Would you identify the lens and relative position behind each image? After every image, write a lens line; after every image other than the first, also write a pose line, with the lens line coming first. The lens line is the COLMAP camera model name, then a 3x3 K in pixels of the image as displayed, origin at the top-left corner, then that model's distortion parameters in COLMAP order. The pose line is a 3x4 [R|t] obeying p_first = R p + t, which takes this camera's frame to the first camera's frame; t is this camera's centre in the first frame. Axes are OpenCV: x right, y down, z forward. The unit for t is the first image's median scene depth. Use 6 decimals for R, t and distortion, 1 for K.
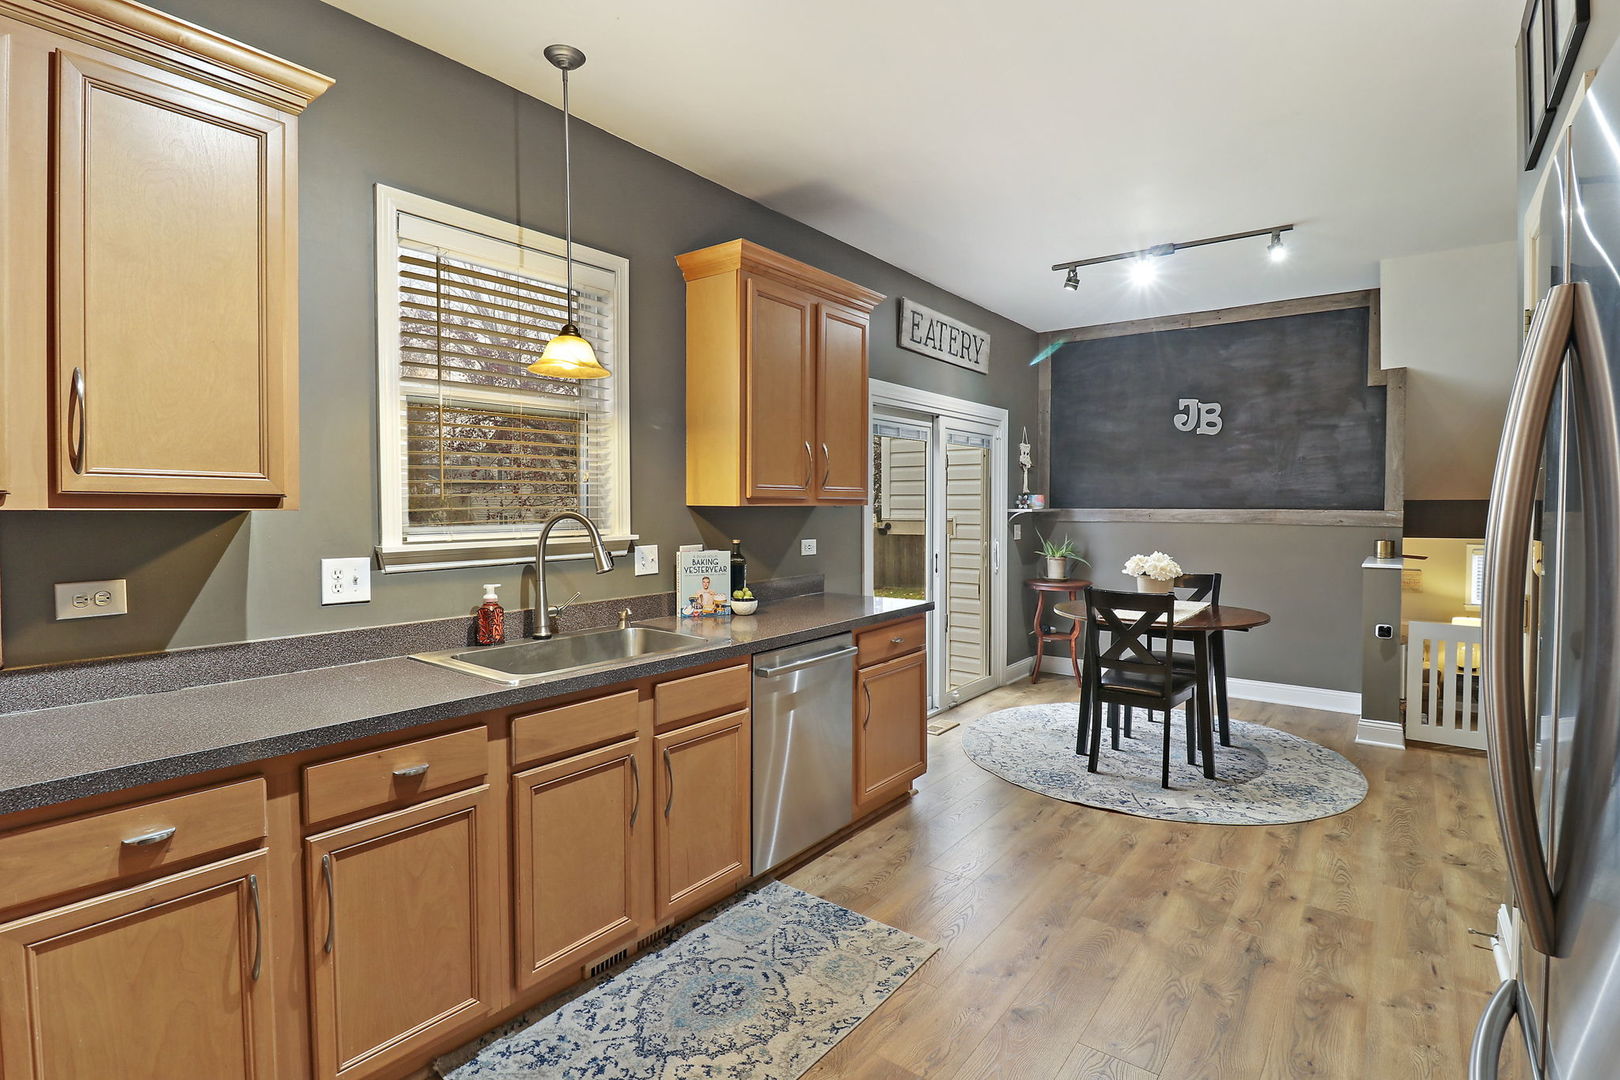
lens RADIAL K [[780.5, 0, 802.8], [0, 780.5, 534.5], [0, 0, 1]] dist [-0.006225, -0.005689]
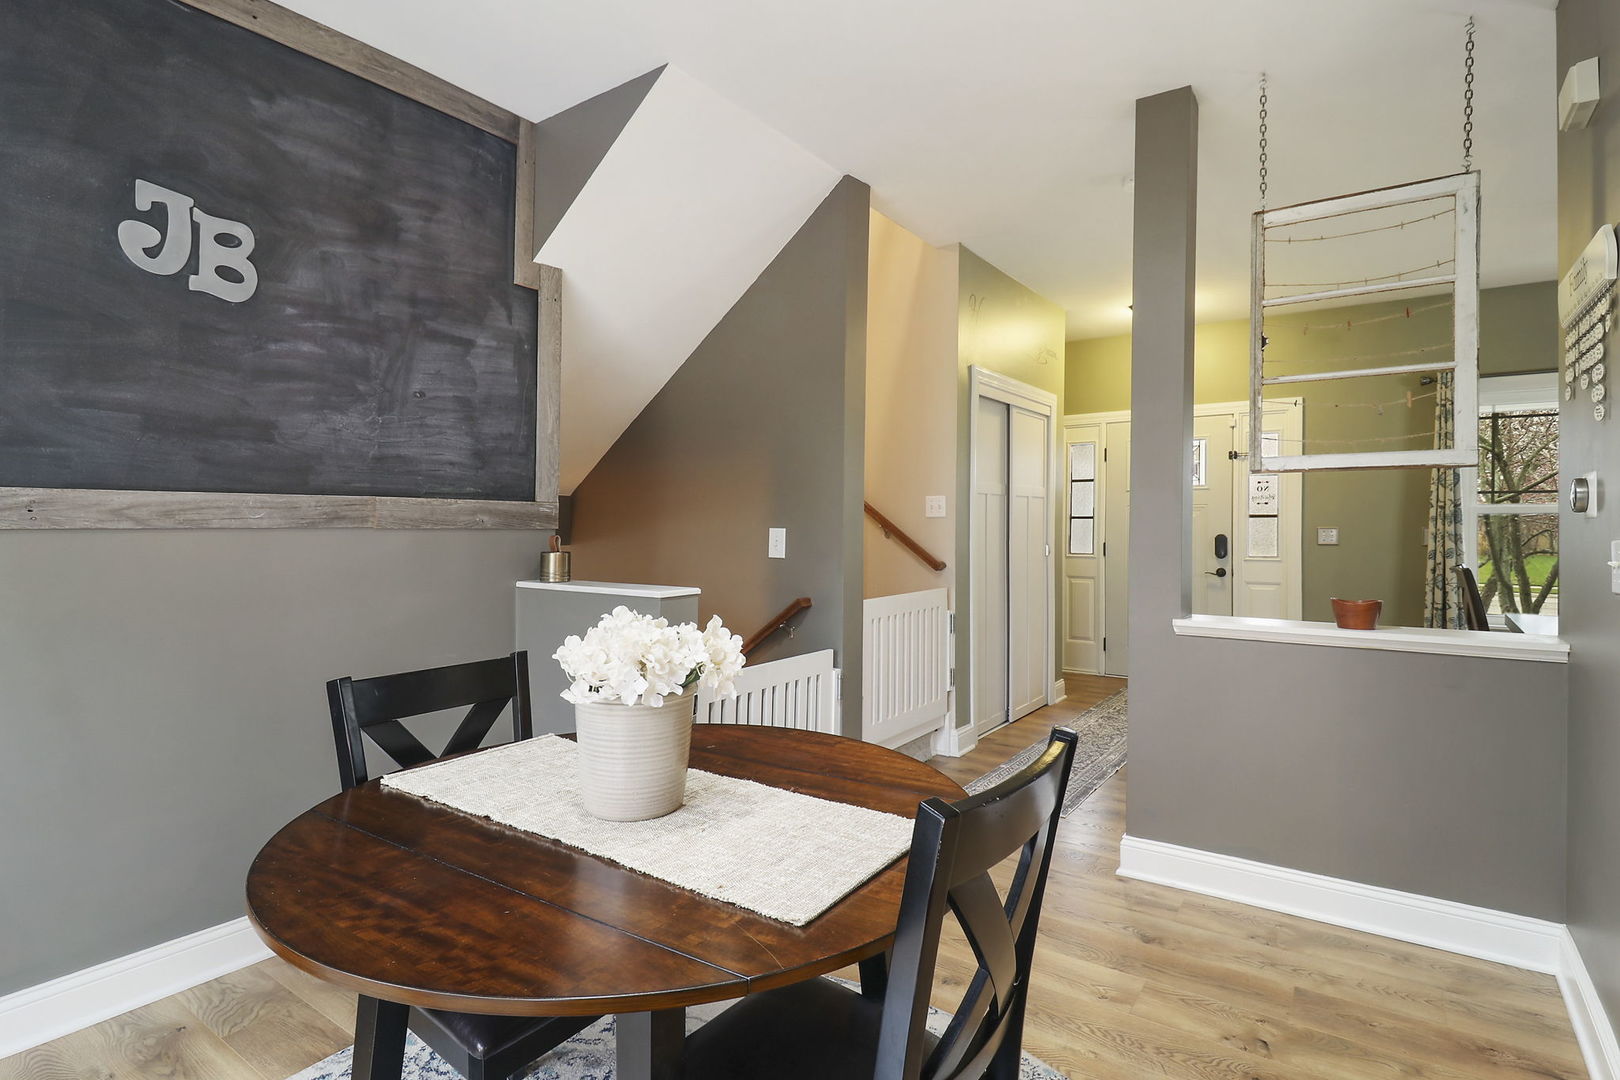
lens RADIAL K [[806.0, 0, 798.7], [0, 806.0, 519.0], [0, 0, 1]] dist [-0.009386, -0.005222]
pose [[-0.038166, 0.008550, 0.999235, 0.130600], [0.044694, 0.998977, -0.006841, -0.004736], [-0.998271, 0.044399, -0.038509, 0.829631]]
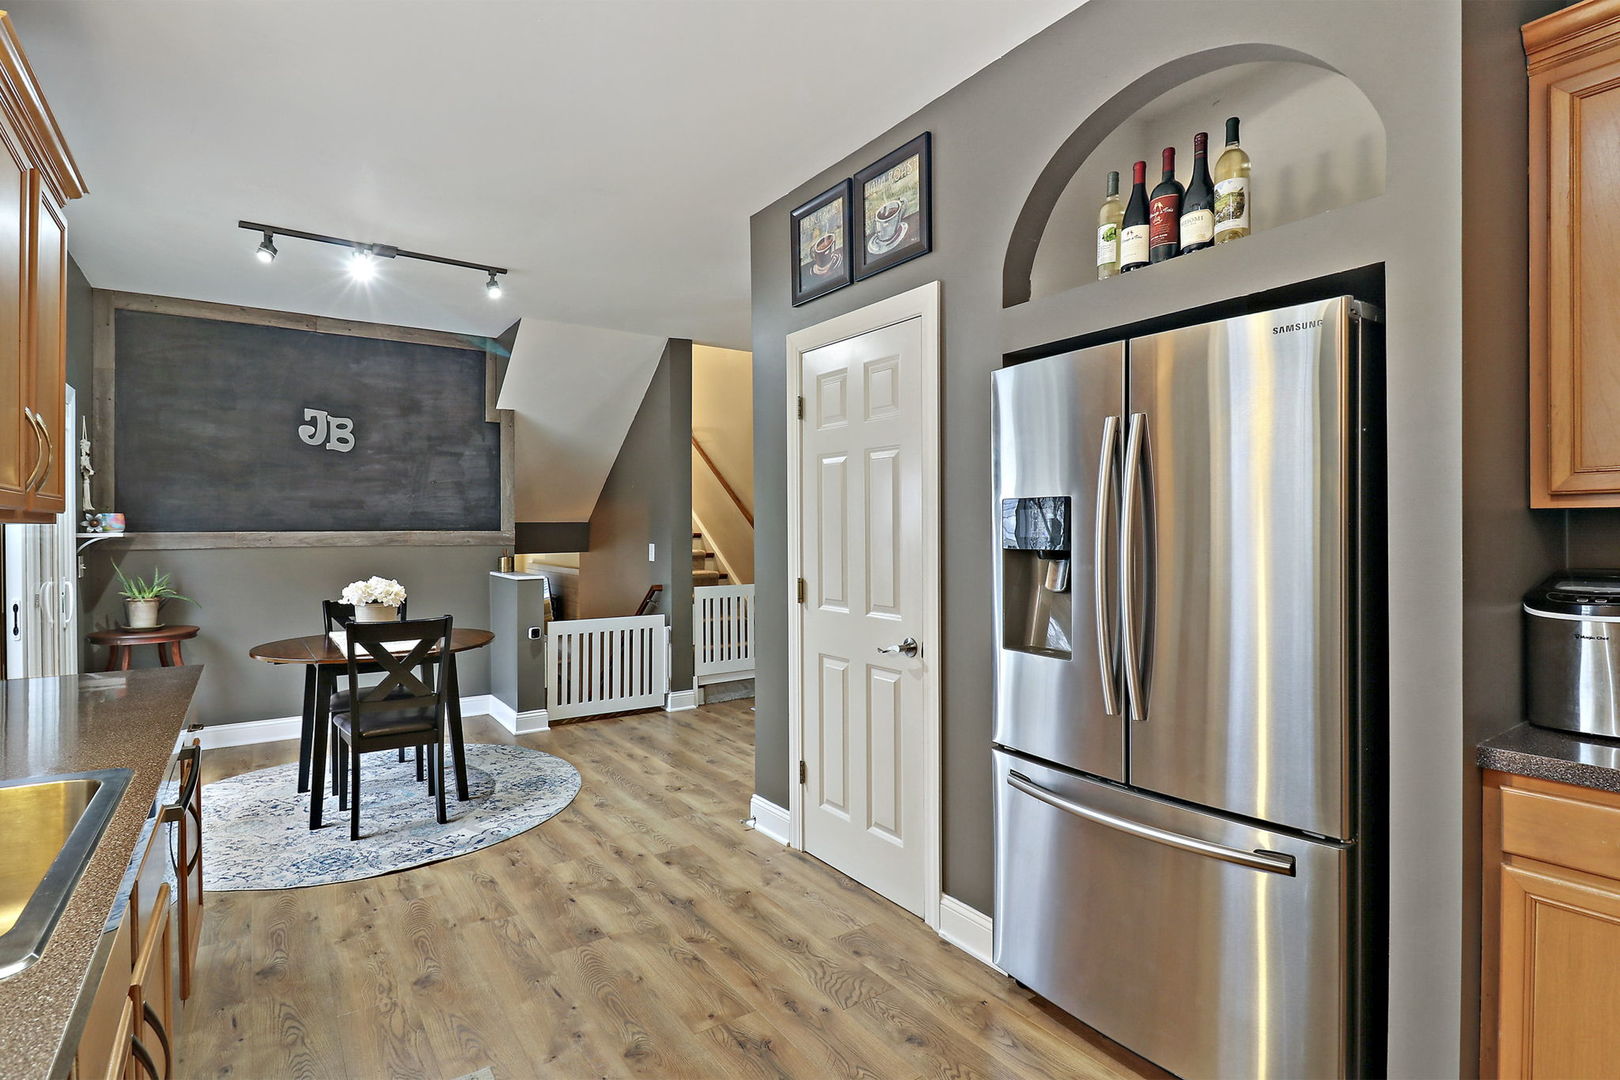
lens RADIAL K [[806.0, 0, 812.6], [0, 806.0, 534.2], [0, 0, 1]] dist [-0.009386, -0.005222]
pose [[0.294964, -0.008951, 0.955466, -0.256994], [0.041780, 0.999121, -0.003539, -0.002794], [-0.954594, 0.040963, 0.295079, 0.207565]]
